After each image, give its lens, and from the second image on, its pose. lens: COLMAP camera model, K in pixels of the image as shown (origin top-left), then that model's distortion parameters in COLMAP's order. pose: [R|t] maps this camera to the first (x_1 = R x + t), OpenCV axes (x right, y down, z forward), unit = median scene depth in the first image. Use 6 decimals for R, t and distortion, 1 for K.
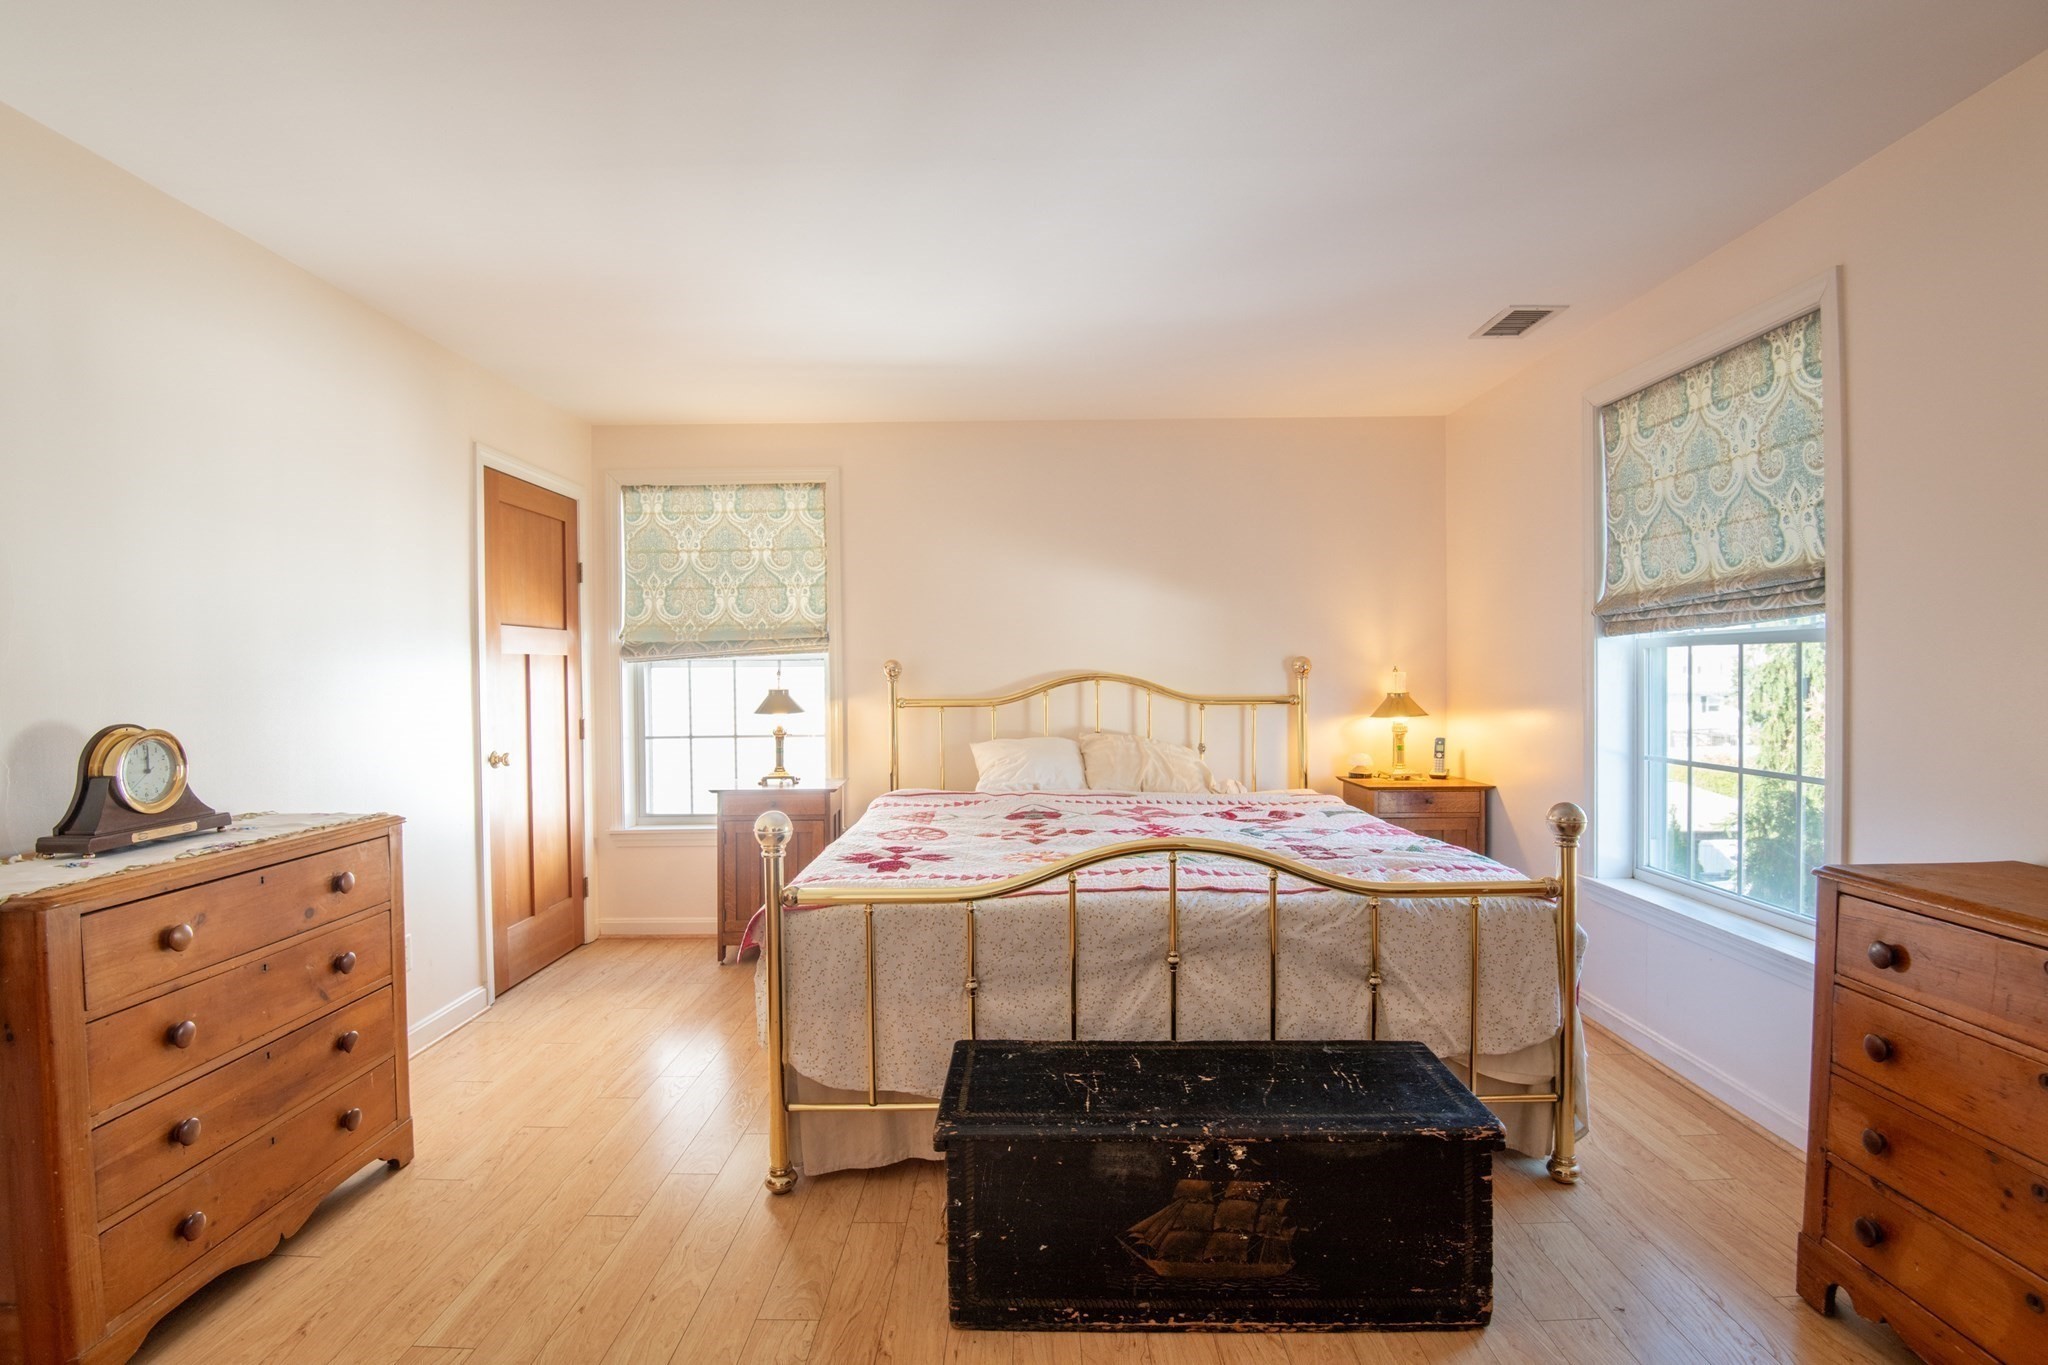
lens RADIAL K [[914.1, 0, 1020.5], [0, 914.1, 682.4], [0, 0, 1]] dist [-0.003023, -0.028317]
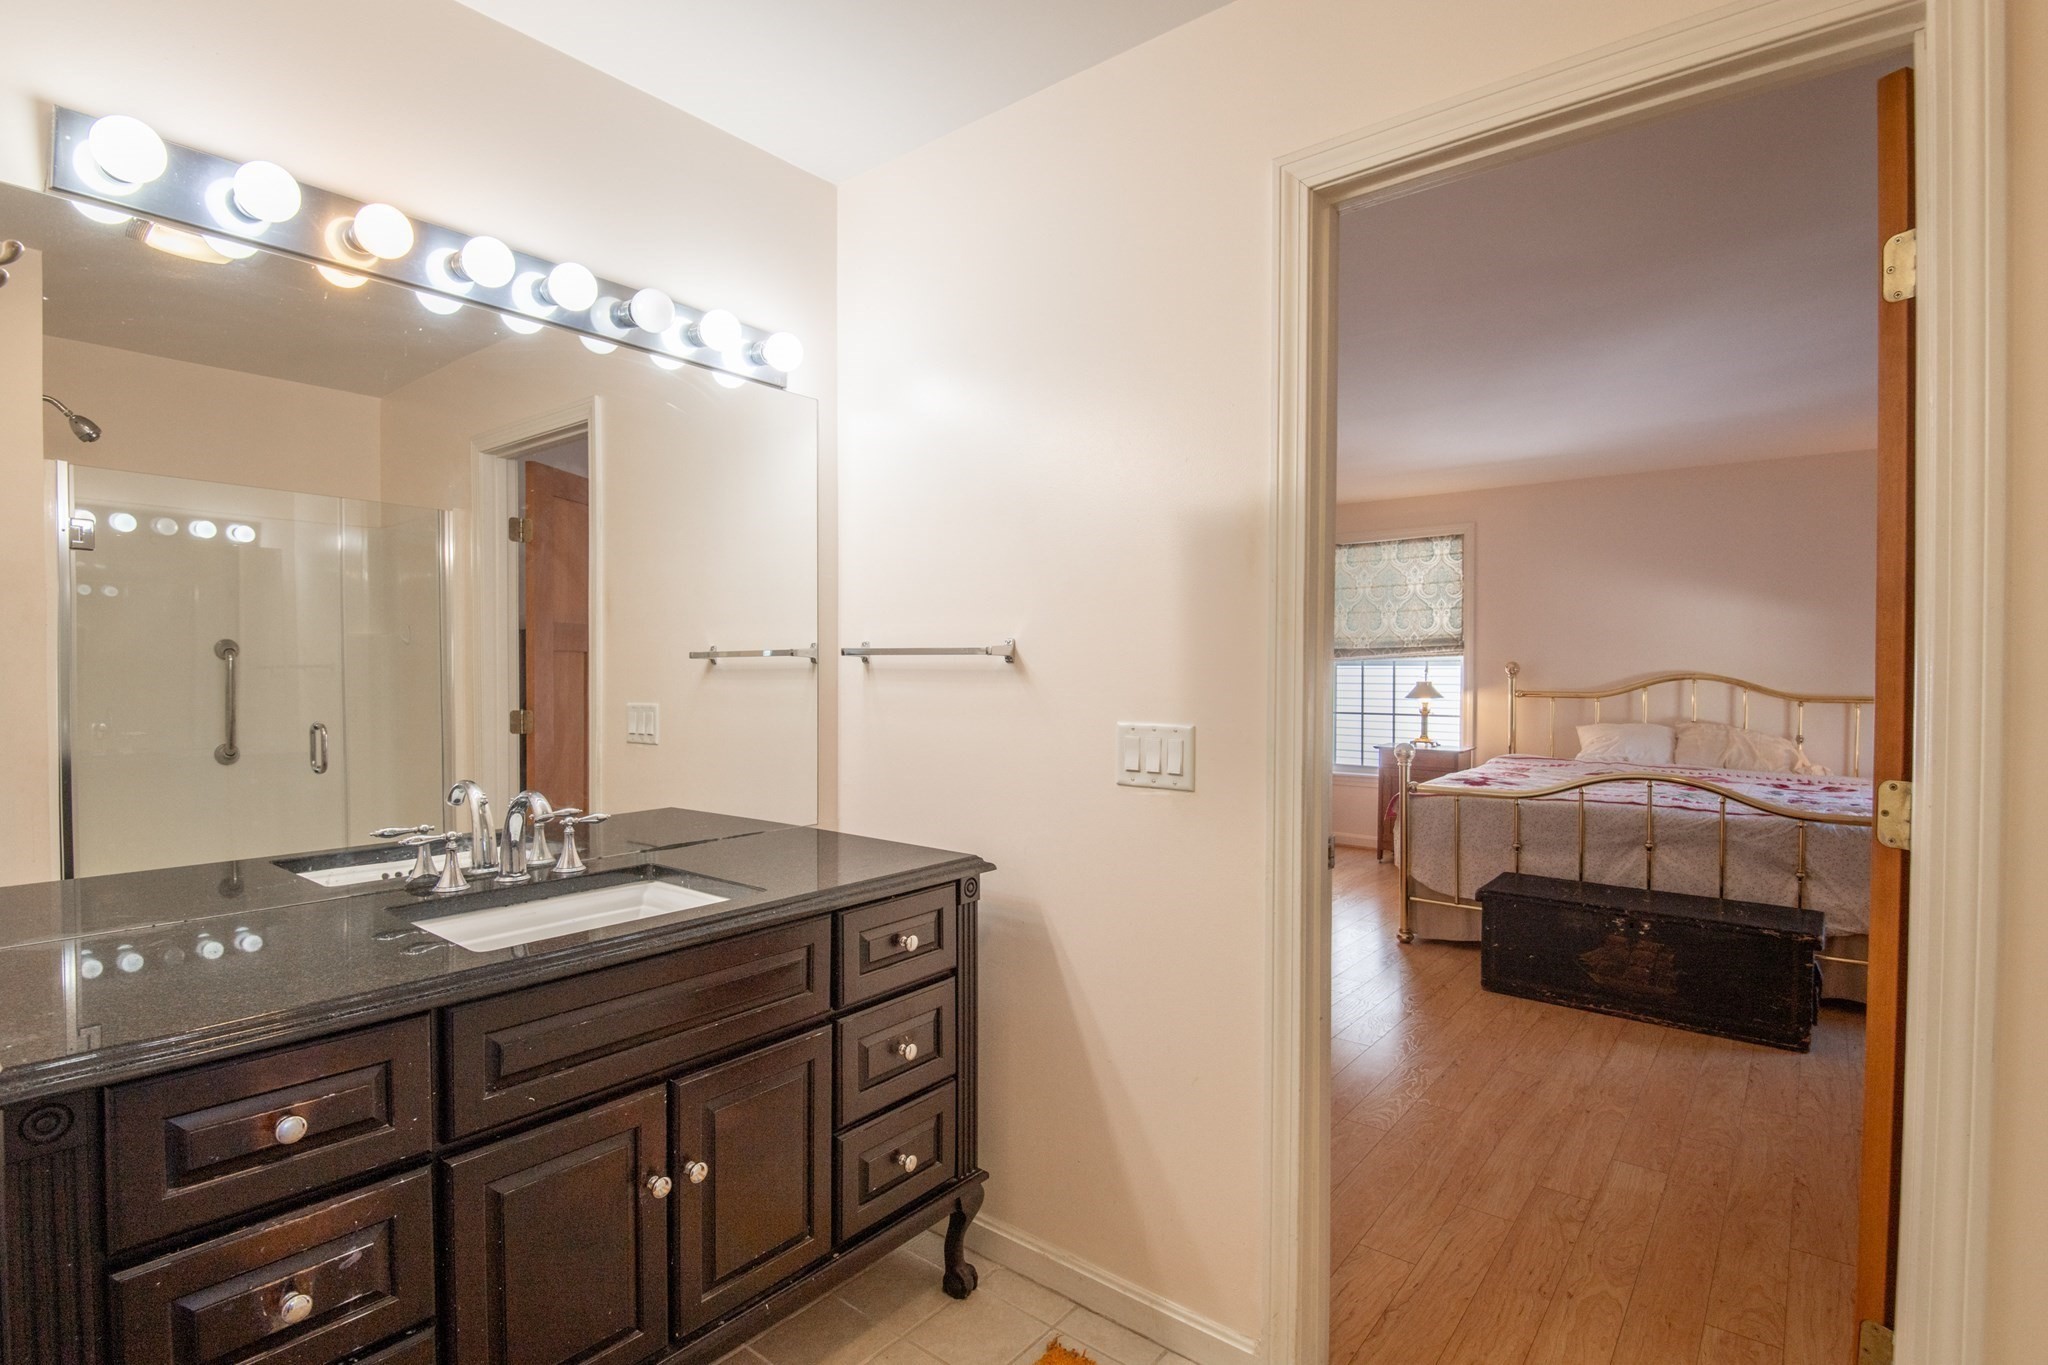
lens RADIAL K [[950.7, 0, 1024.0], [0, 950.7, 682.5], [0, 0, 1]] dist [0.033803, -0.026077]
pose [[0.772071, 0.021630, -0.635169, 0.350169], [-0.018054, 0.999764, 0.012101, 0.003576], [0.635280, 0.002124, 0.772279, -0.967158]]
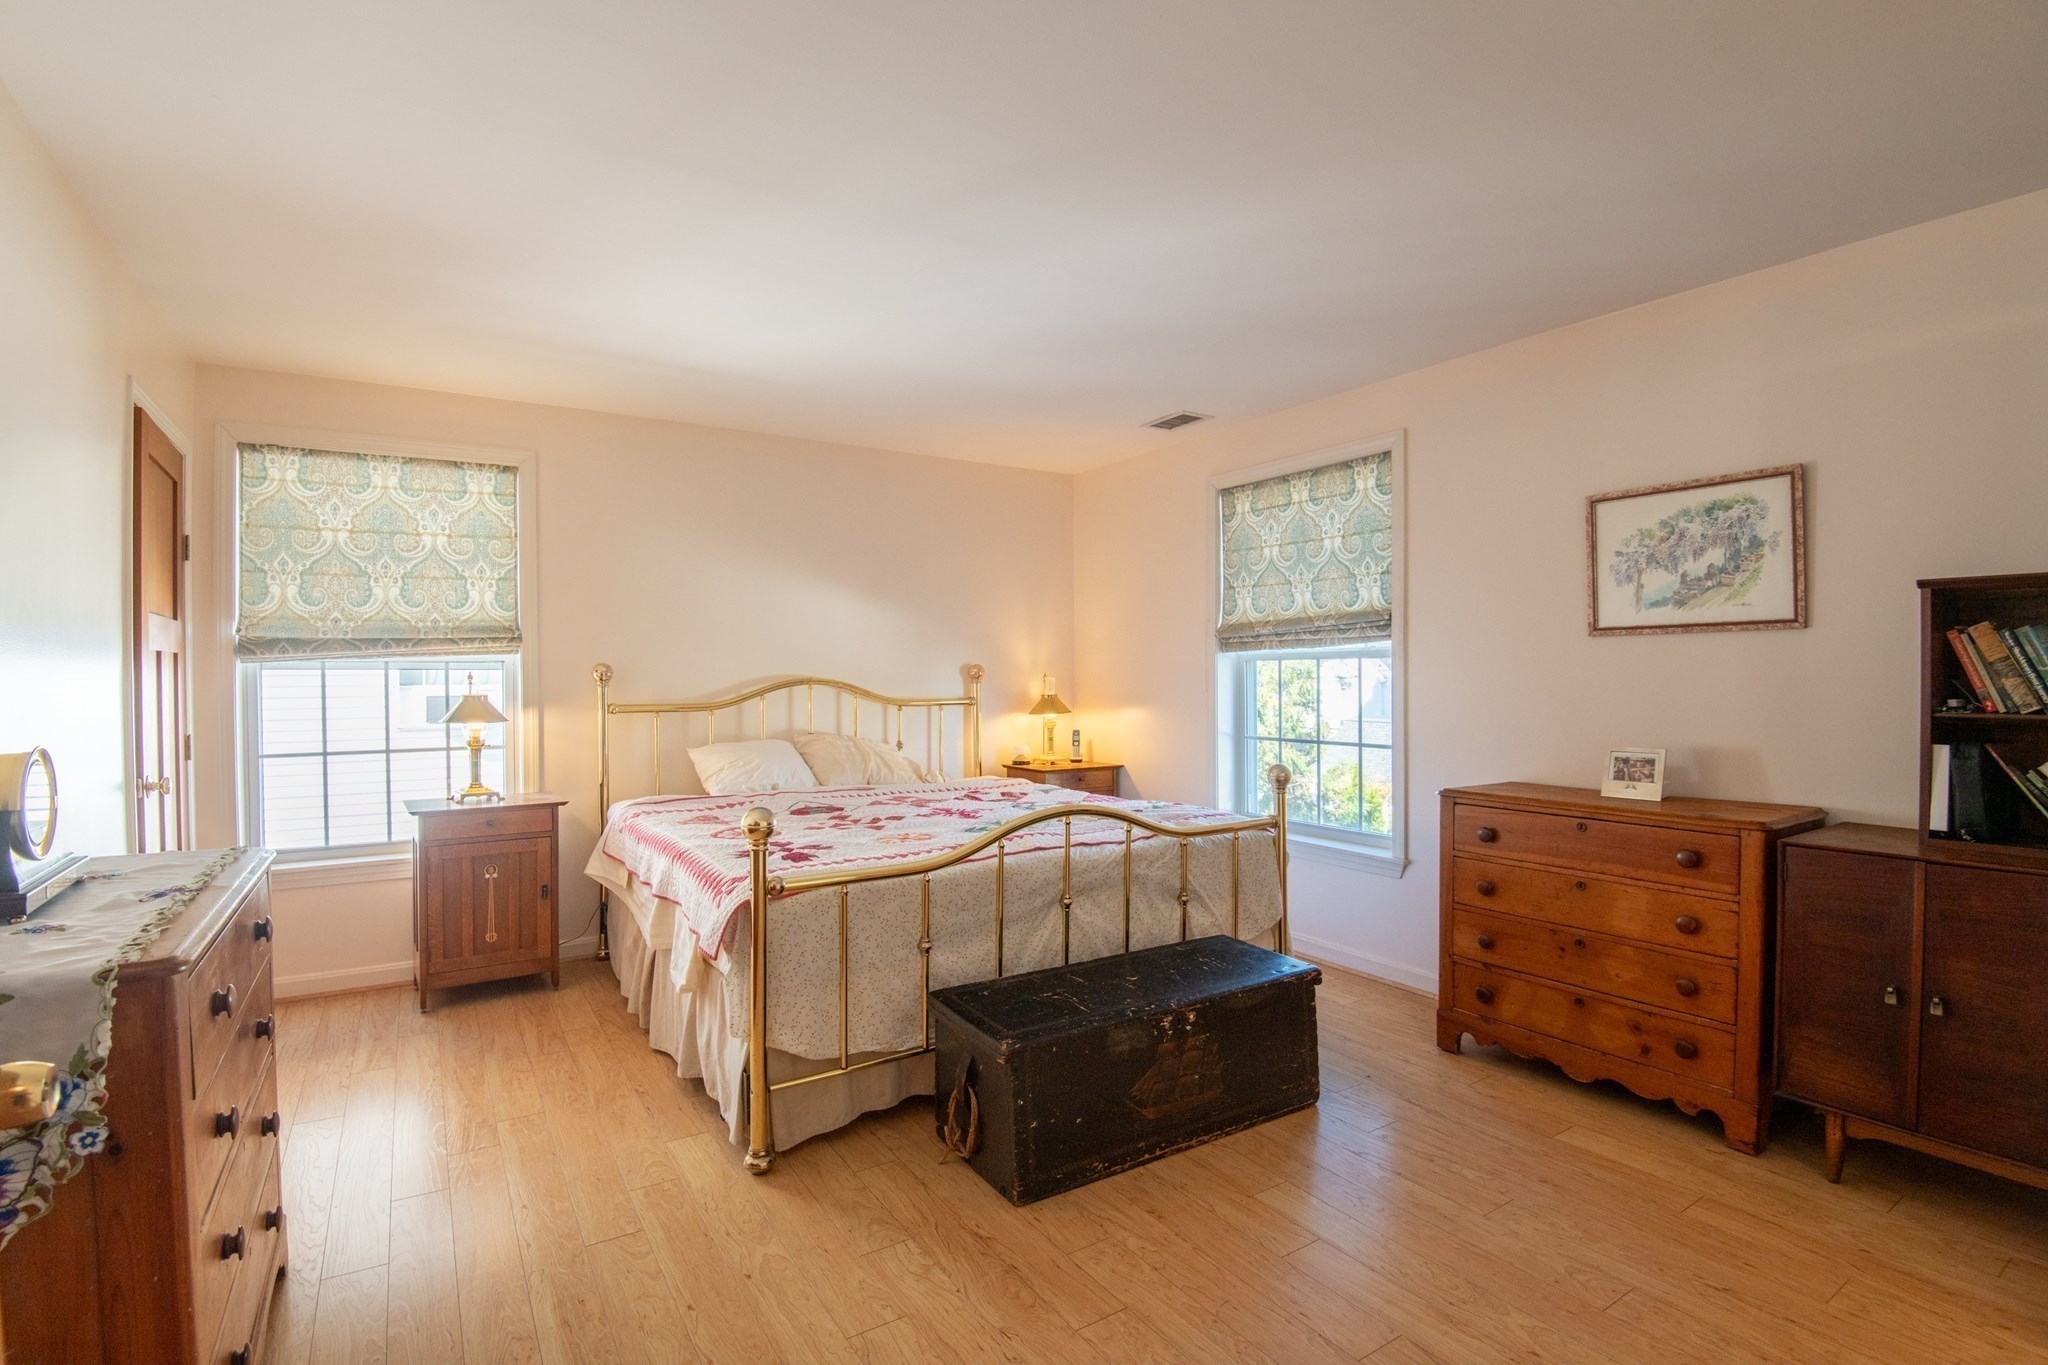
lens RADIAL K [[941.2, 0, 954.3], [0, 941.2, 682.7], [0, 0, 1]] dist [-0.002503, -0.019482]
pose [[0.851367, 0.000512, 0.524571, -0.581505], [0.004073, 0.999963, -0.007585, 0.007296], [-0.524555, 0.008594, 0.851333, -0.032930]]
